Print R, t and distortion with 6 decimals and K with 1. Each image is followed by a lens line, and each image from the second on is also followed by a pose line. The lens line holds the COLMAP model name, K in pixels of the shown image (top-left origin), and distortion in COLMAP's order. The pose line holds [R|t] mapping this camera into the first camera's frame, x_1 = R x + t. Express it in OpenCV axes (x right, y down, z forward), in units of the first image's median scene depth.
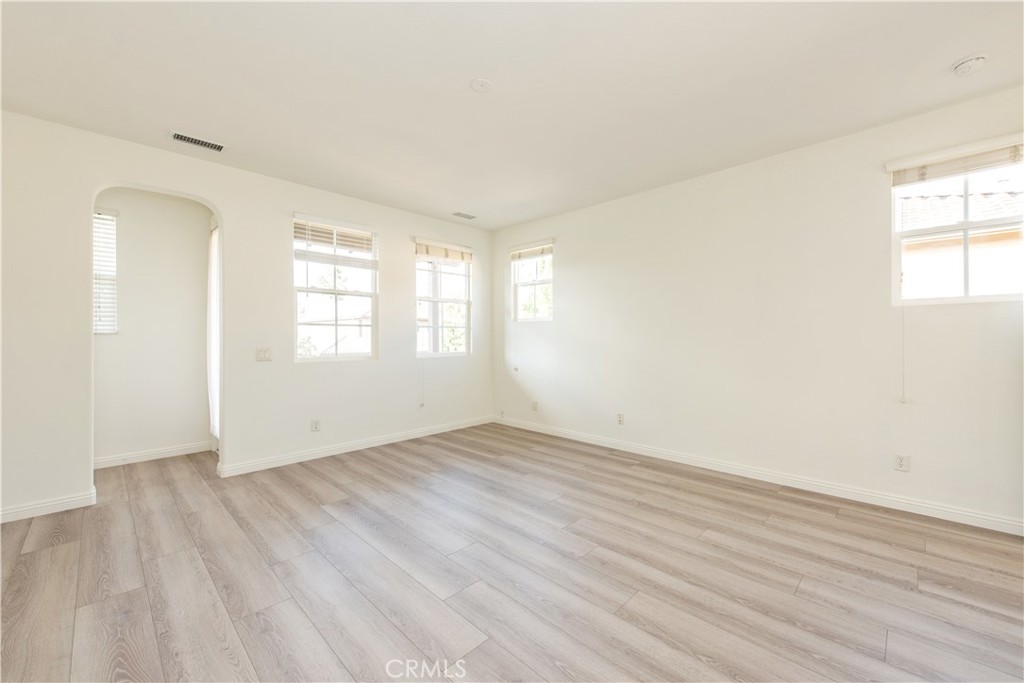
lens RADIAL K [[407.4, 0, 515.7], [0, 407.4, 338.9], [0, 0, 1]] dist [0.009474, 0.000154]
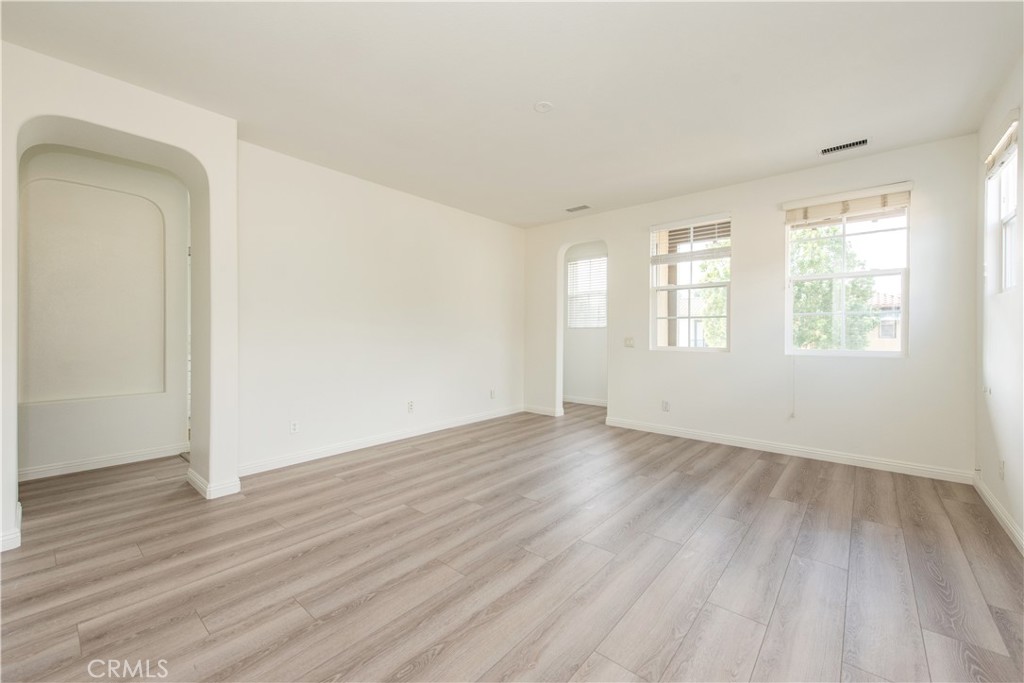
lens RADIAL K [[407.4, 0, 514.6], [0, 407.4, 335.3], [0, 0, 1]] dist [0.009474, 0.000154]
pose [[0.064180, 0.008246, -0.997904, 0.623250], [-0.006991, 0.999945, 0.007813, 0.007764], [0.997914, 0.006474, 0.064234, 0.502176]]
